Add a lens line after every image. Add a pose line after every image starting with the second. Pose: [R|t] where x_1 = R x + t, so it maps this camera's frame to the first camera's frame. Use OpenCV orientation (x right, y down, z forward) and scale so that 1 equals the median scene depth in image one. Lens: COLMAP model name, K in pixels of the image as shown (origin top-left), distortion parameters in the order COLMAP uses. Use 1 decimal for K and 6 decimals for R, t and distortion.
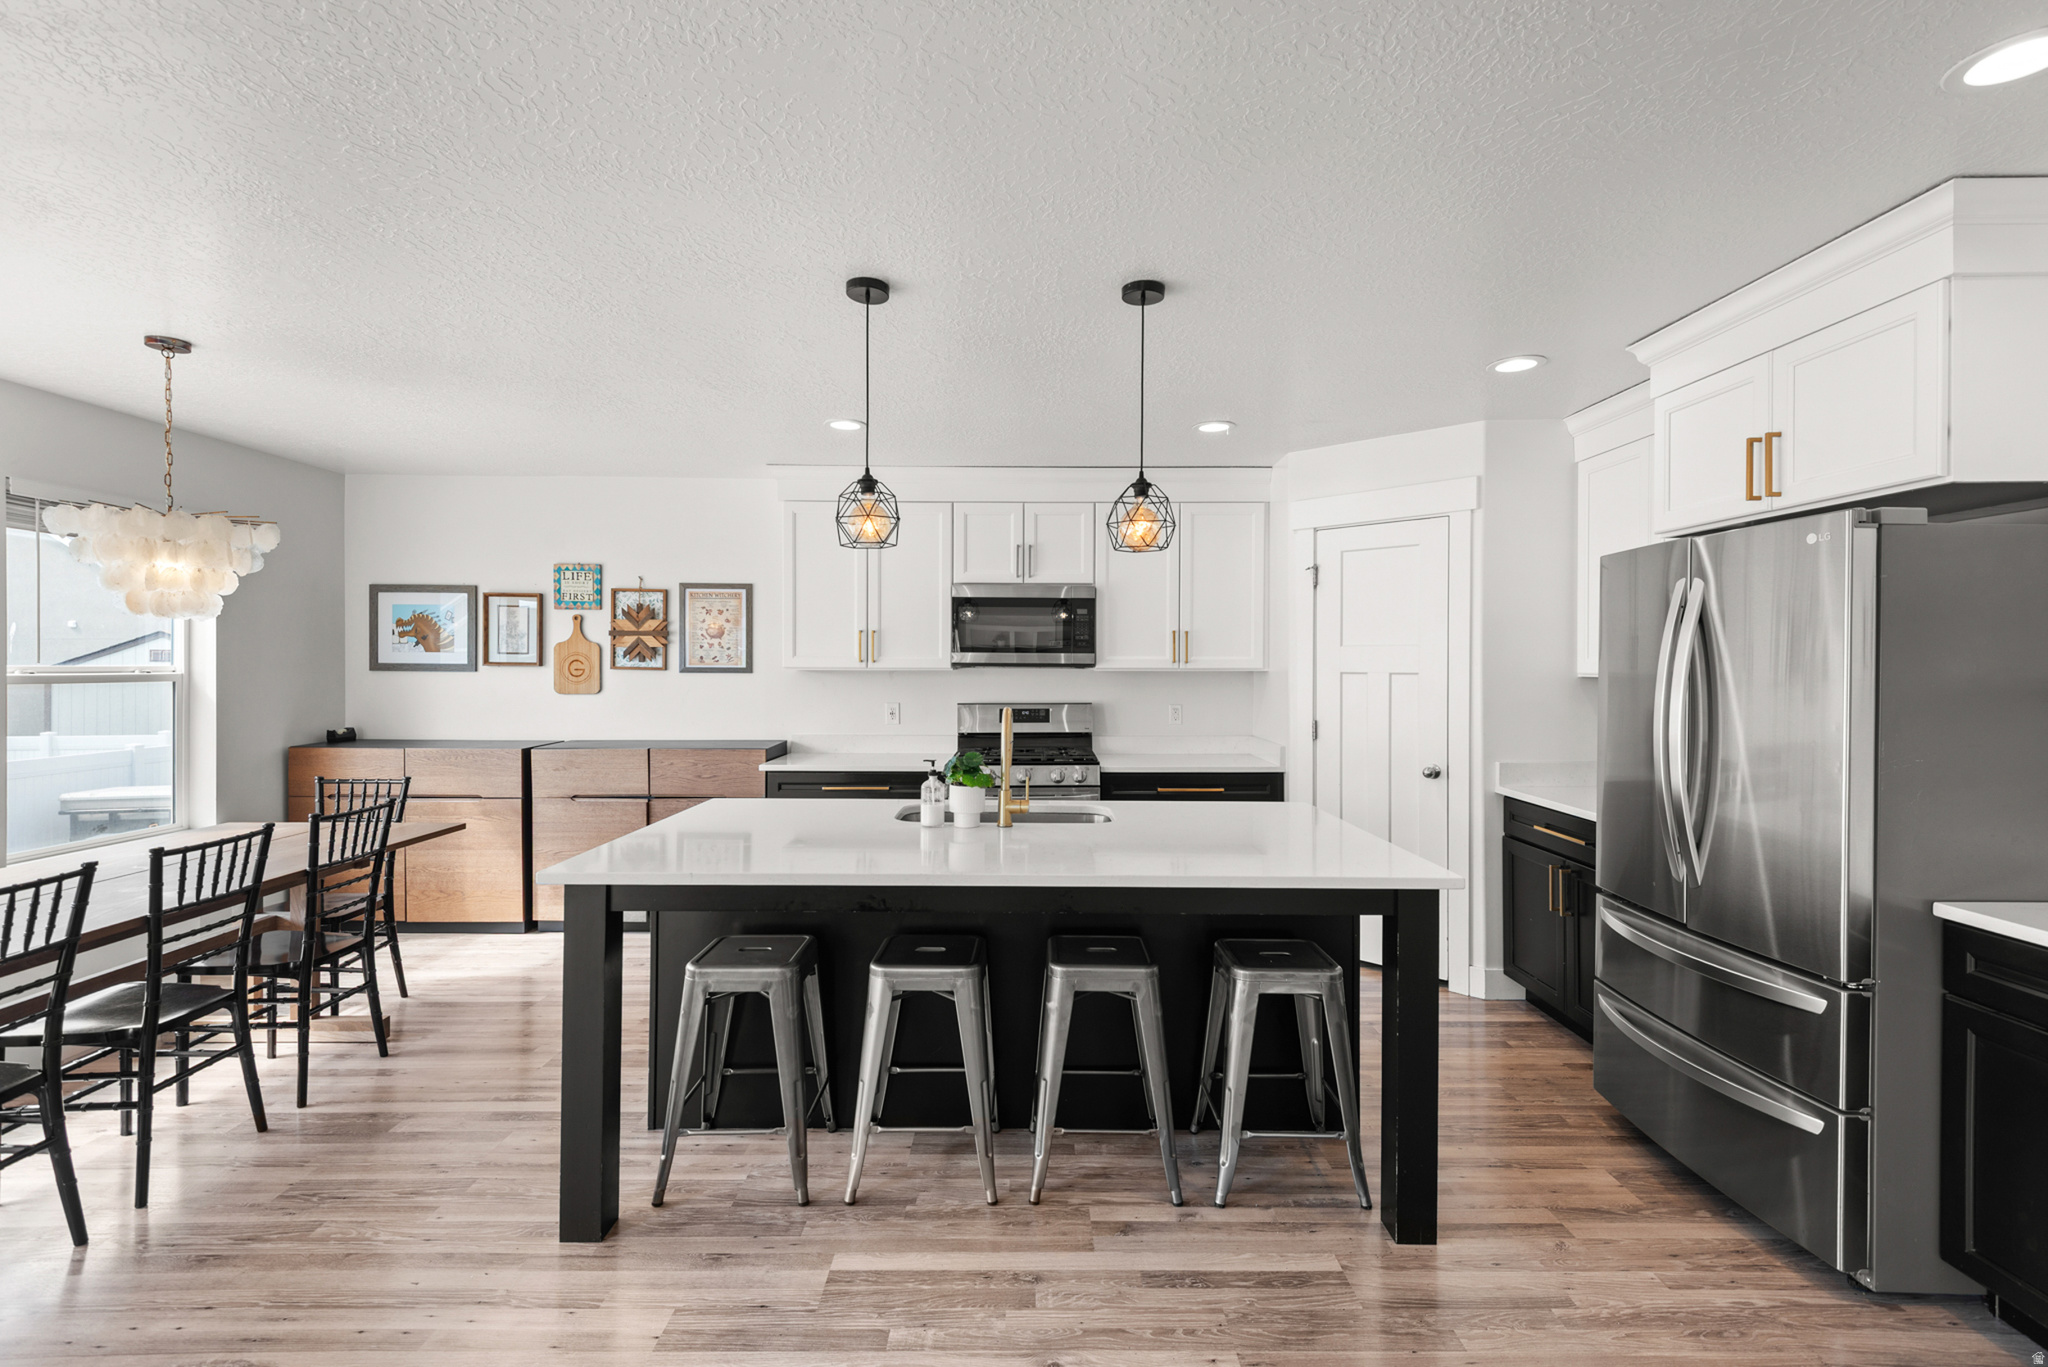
lens RADIAL K [[919.4, 0, 1035.0], [0, 919.4, 668.3], [0, 0, 1]] dist [0.026912, -0.009612]
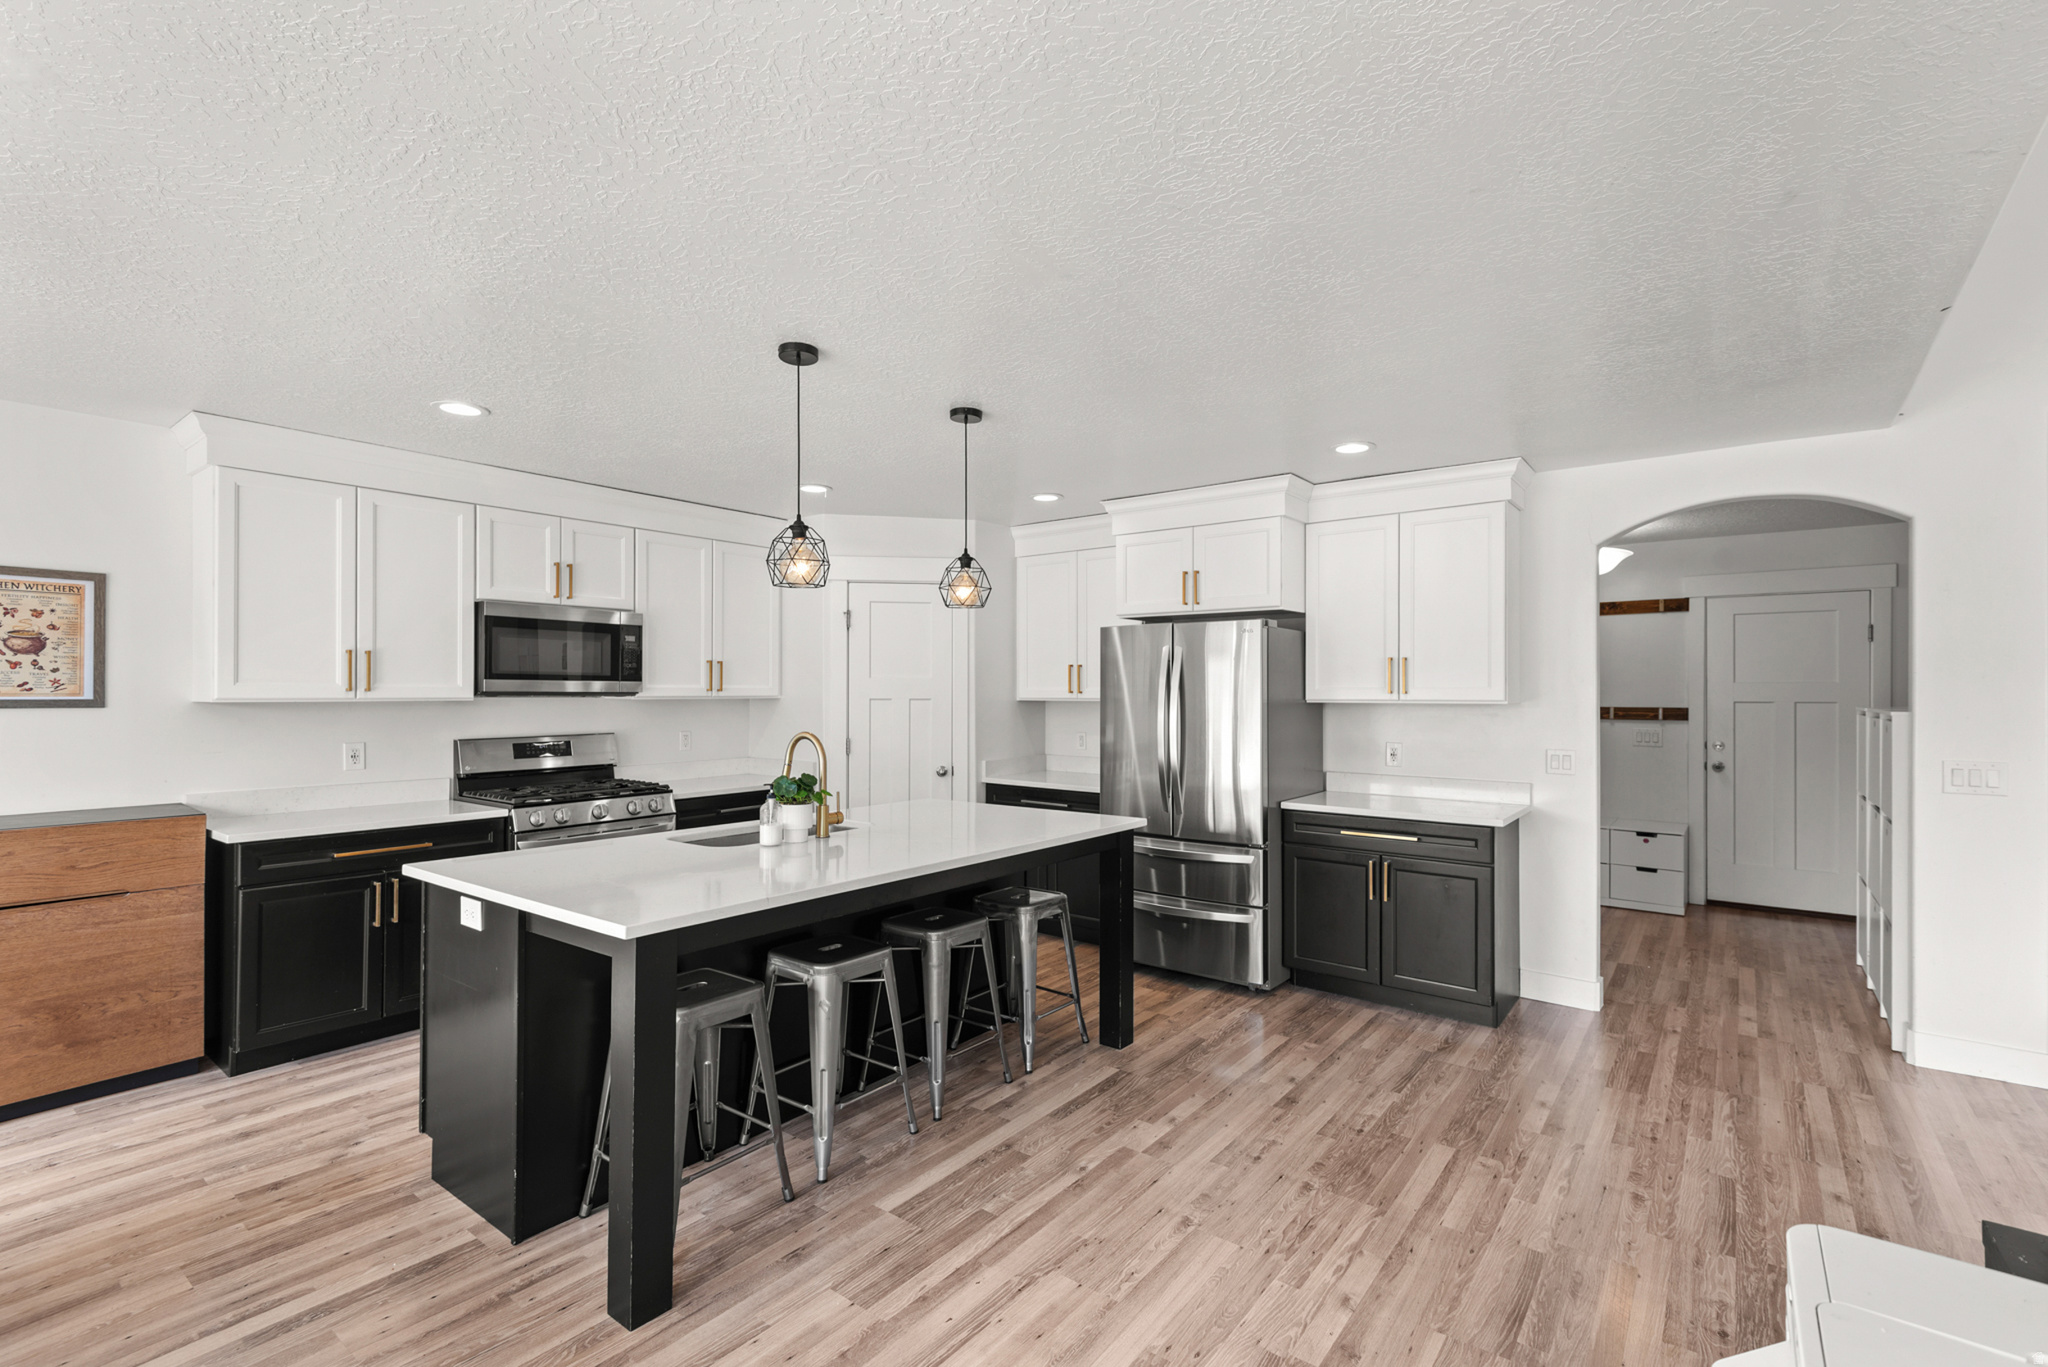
lens RADIAL K [[924.4, 0, 1024.0], [0, 924.4, 683.5], [0, 0, 1]] dist [0.029346, -0.009285]
pose [[0.616305, 0.005177, 0.787491, -0.460270], [0.004821, 0.999935, -0.010347, -0.002080], [-0.787493, 0.010174, 0.616240, 0.059065]]
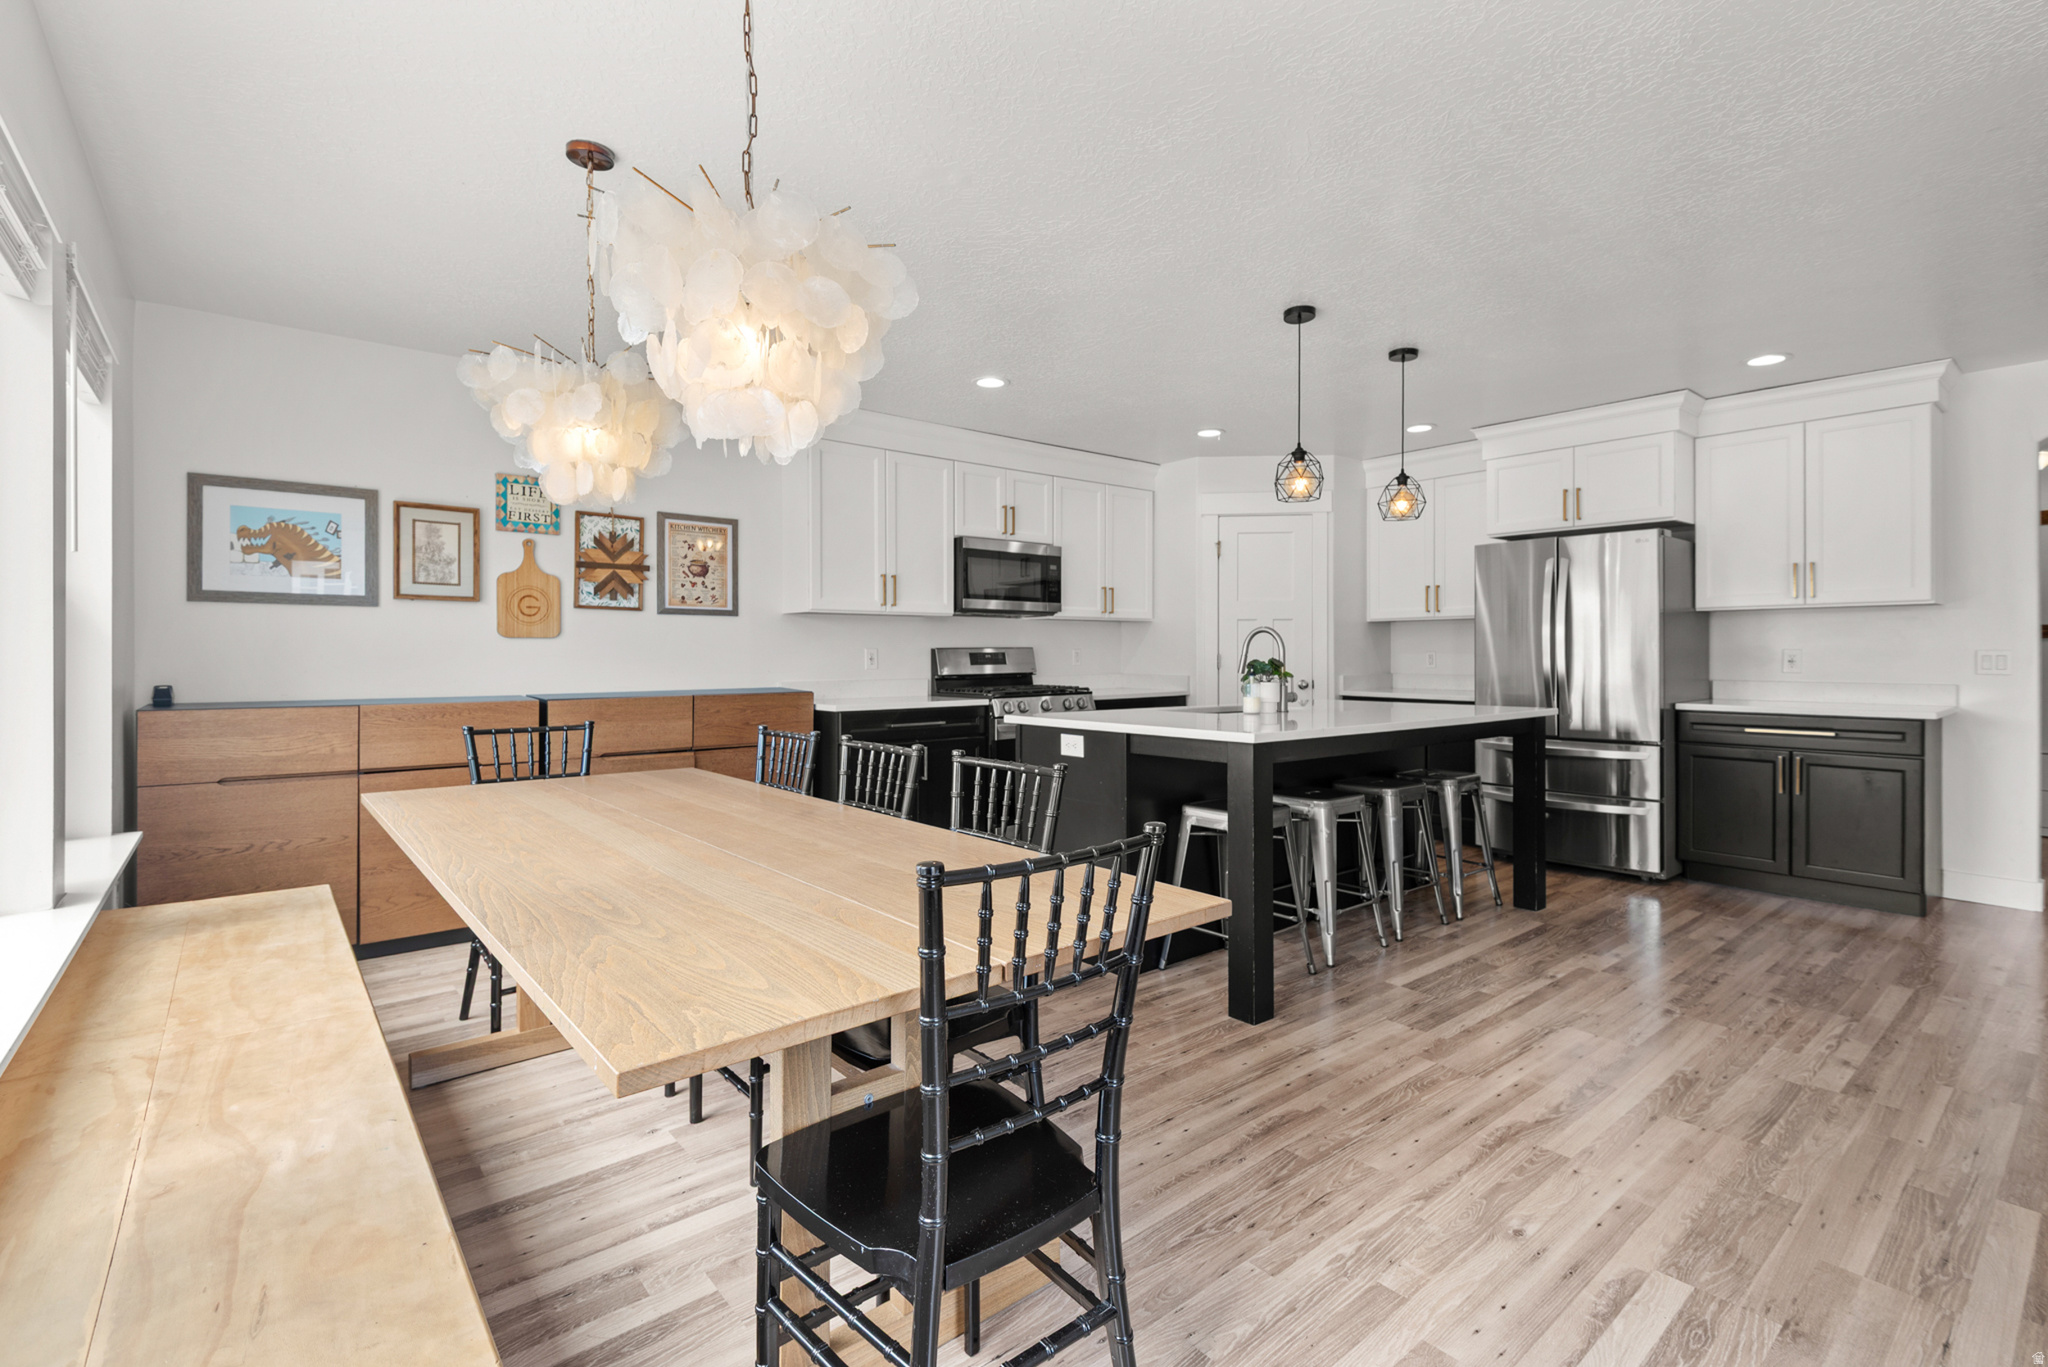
lens RADIAL K [[930.3, 0, 1036.5], [0, 930.3, 650.6], [0, 0, 1]] dist [0.029231, -0.015679]
pose [[0.770690, -0.004258, 0.637196, -0.713345], [0.009392, 0.999945, -0.004677, 0.049829], [-0.637141, 0.009589, 0.770687, 0.093174]]
